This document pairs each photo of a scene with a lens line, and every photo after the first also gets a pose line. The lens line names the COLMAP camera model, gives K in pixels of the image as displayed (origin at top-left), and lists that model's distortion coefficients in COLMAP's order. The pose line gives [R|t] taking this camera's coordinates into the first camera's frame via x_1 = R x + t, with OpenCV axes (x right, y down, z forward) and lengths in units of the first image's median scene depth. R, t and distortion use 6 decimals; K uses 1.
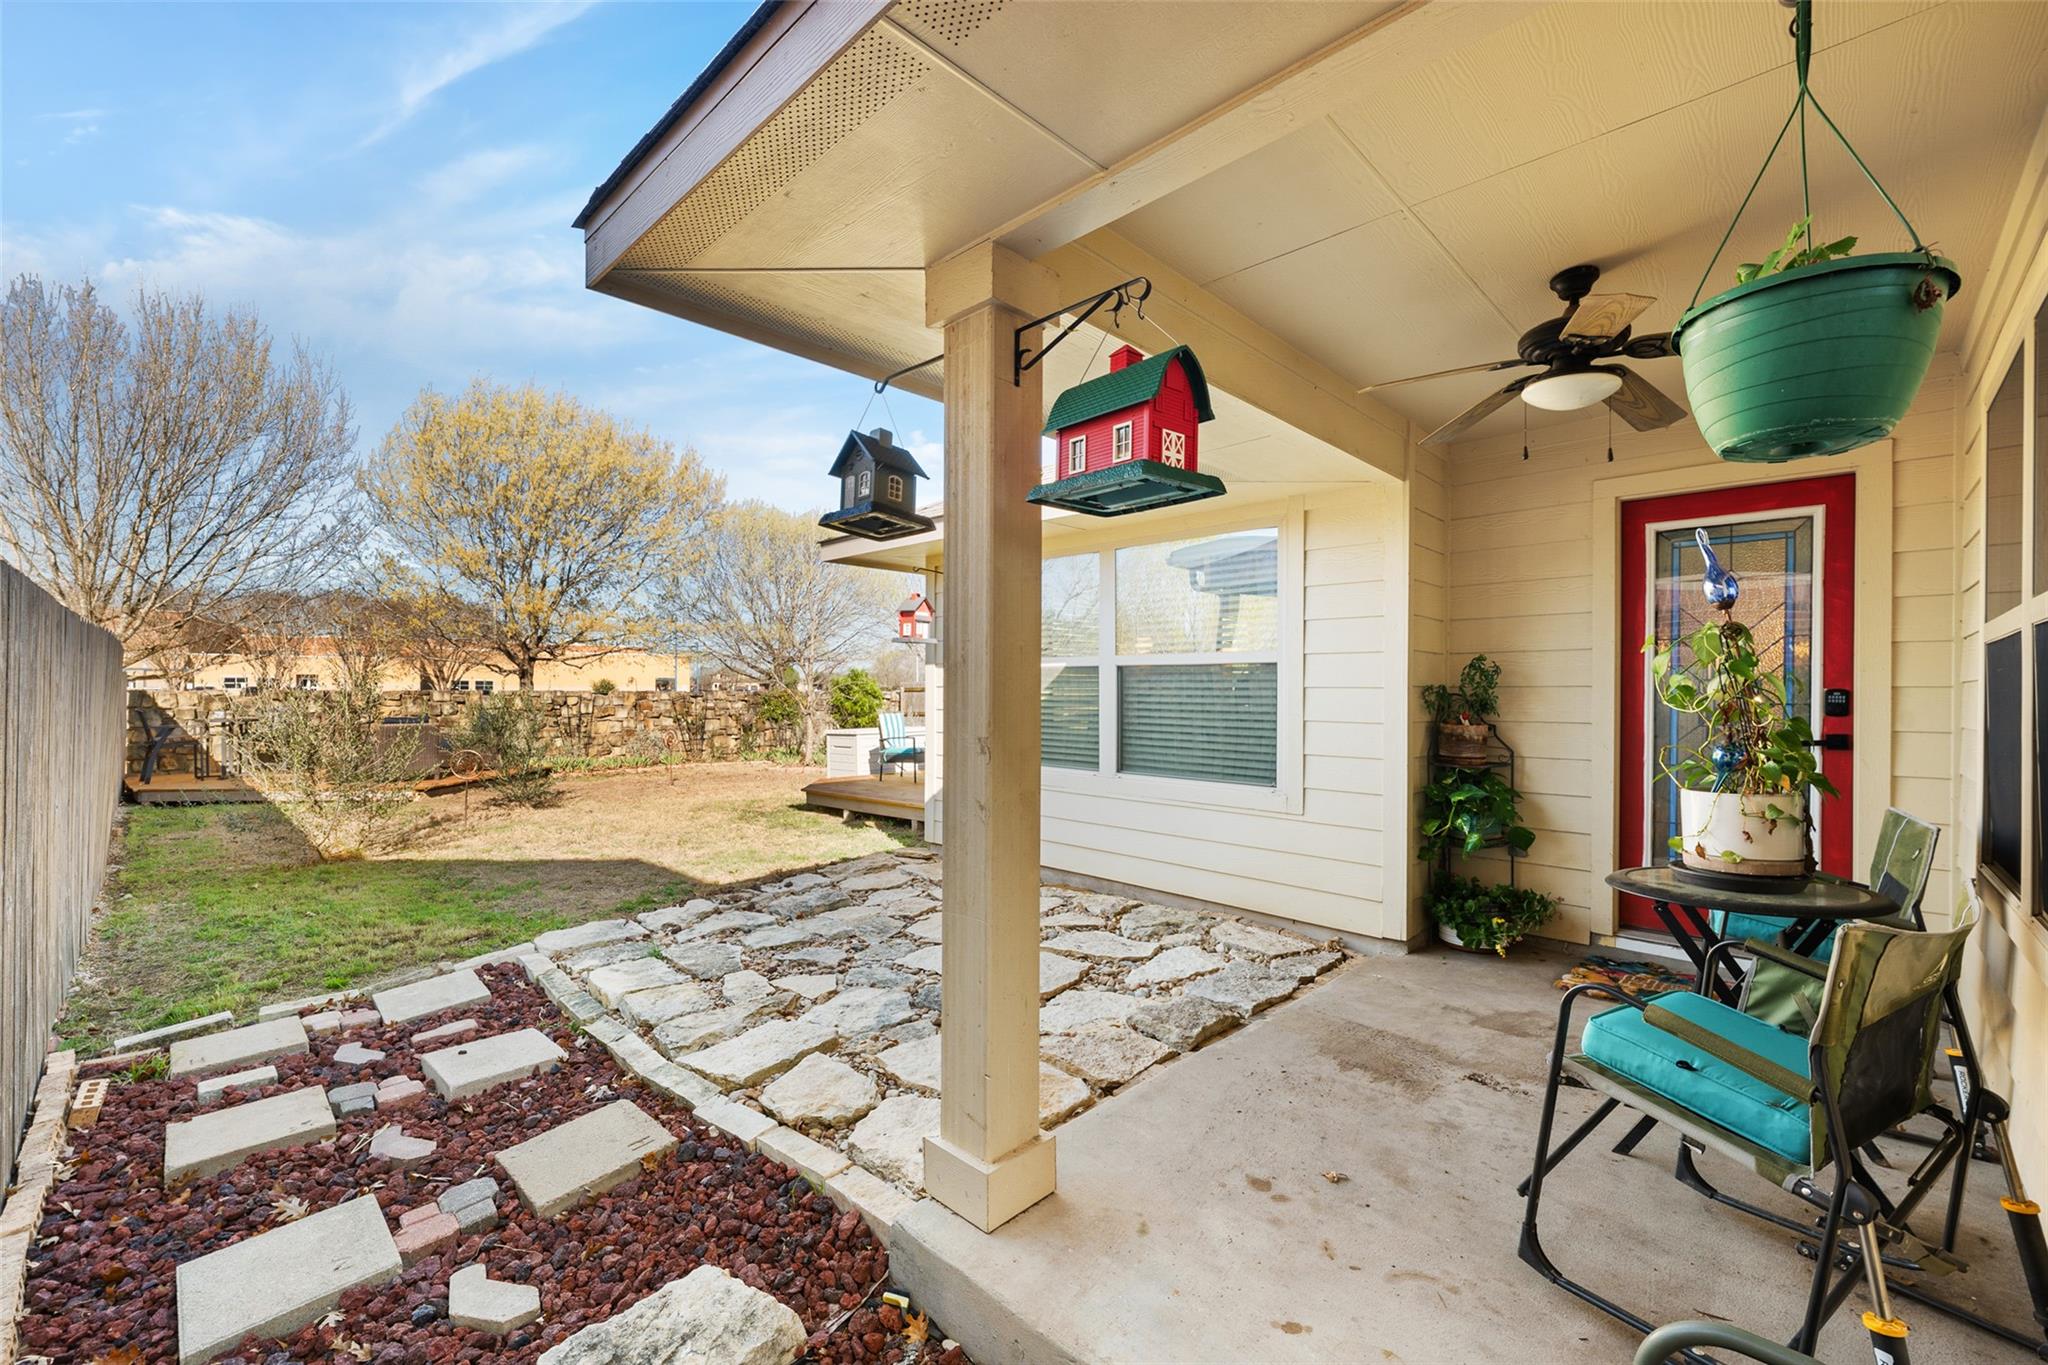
lens RADIAL K [[888.5, 0, 1028.3], [0, 888.5, 687.3], [0, 0, 1]] dist [0.001273, -0.000507]
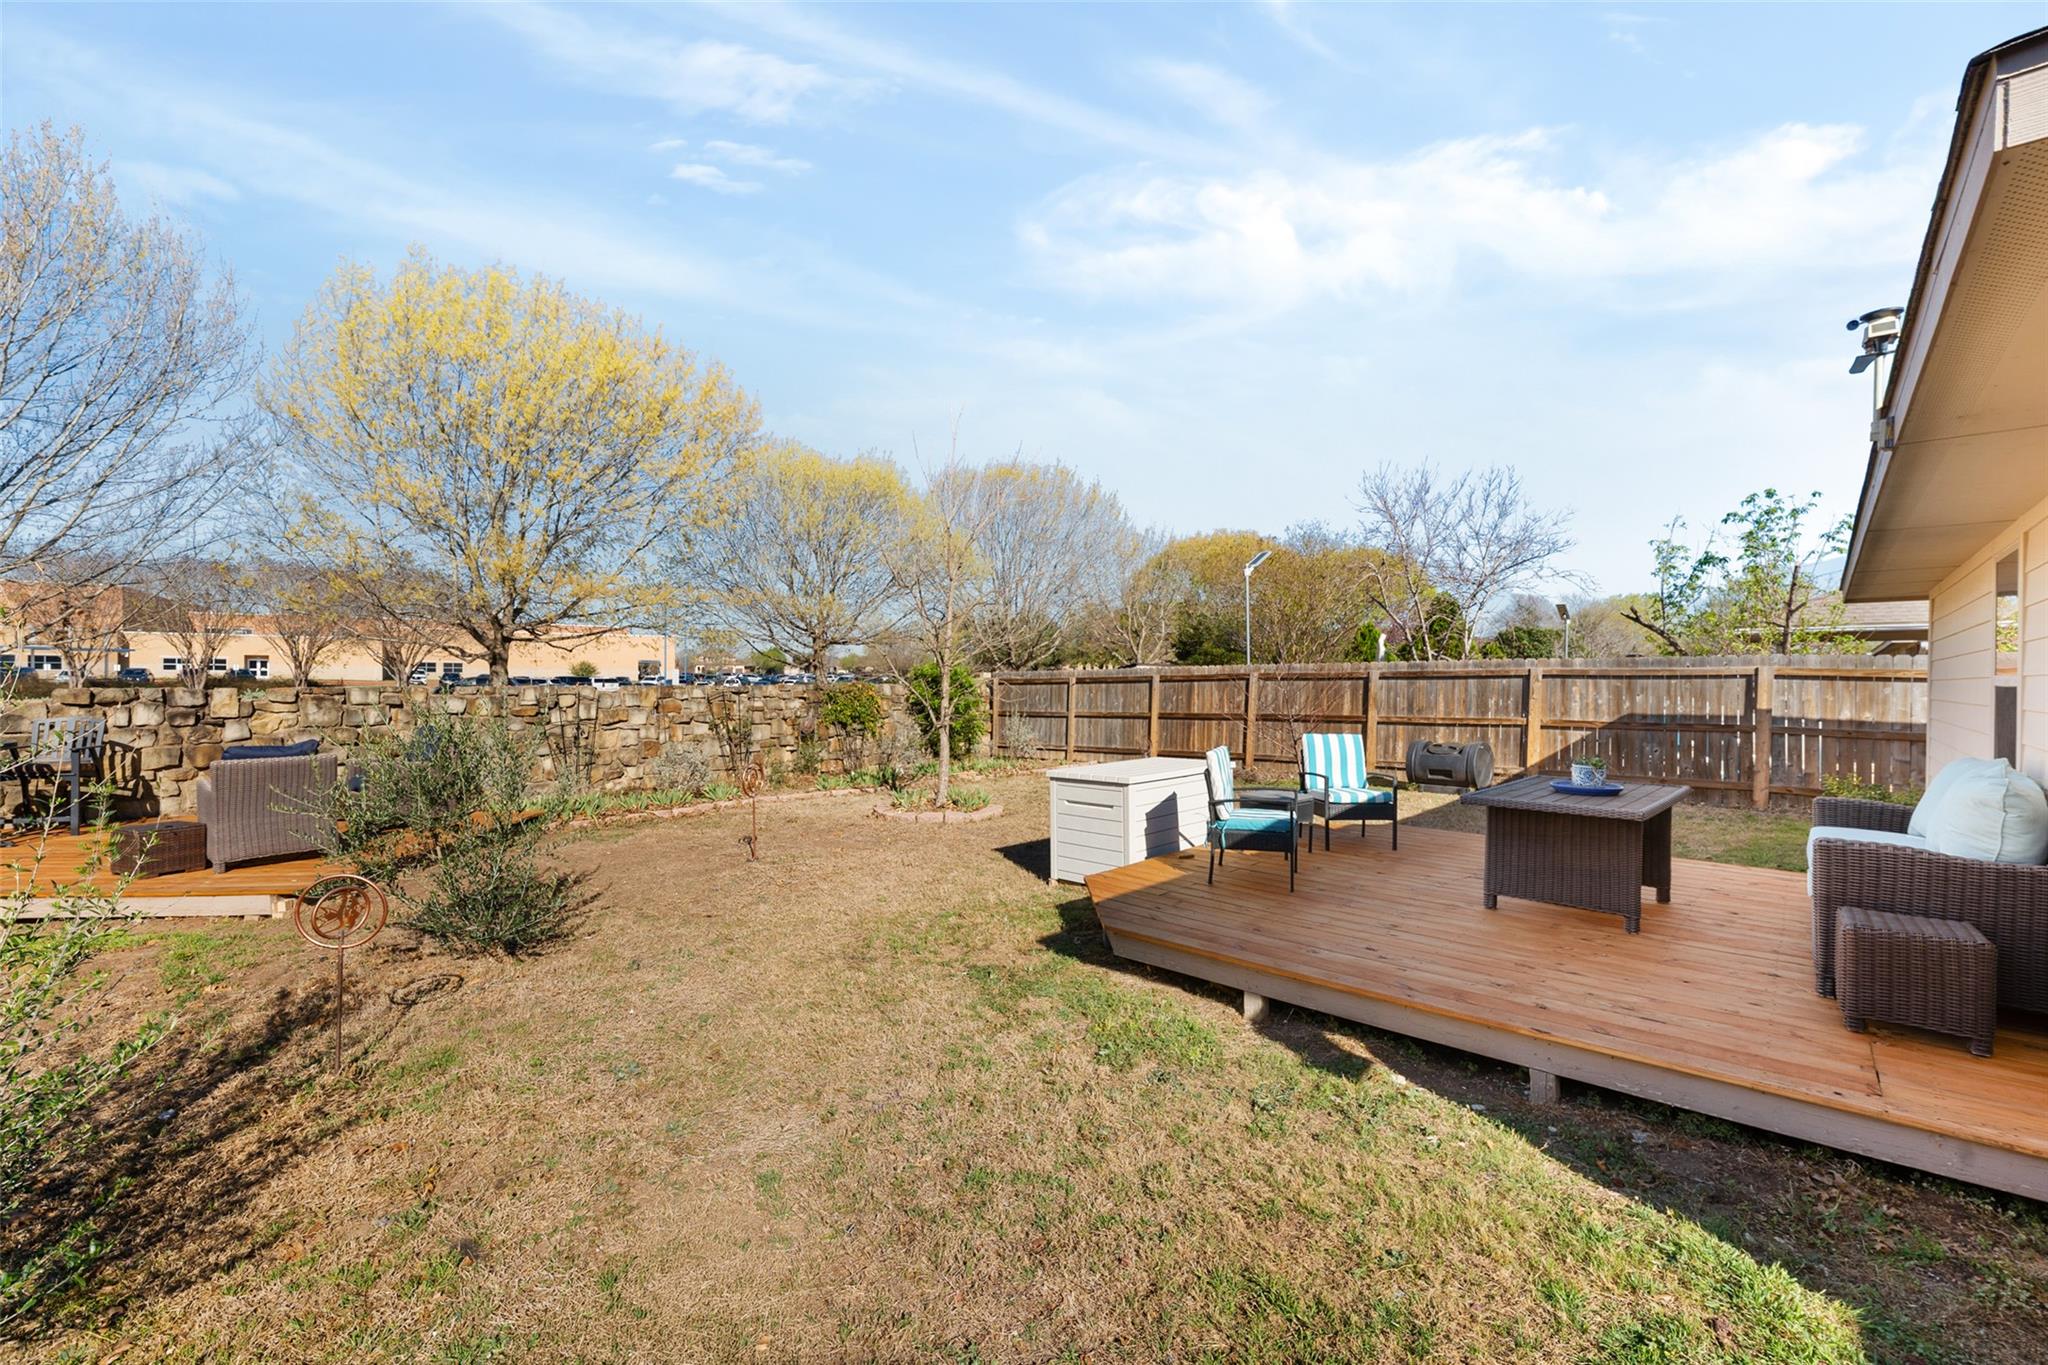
lens RADIAL K [[888.5, 0, 1017.8], [0, 888.5, 683.1], [0, 0, 1]] dist [0.001273, -0.000507]
pose [[0.999899, 0.003420, 0.013811, -0.147975], [-0.003623, 0.999886, 0.014654, -0.007951], [-0.013760, -0.014702, 0.999797, 0.263424]]
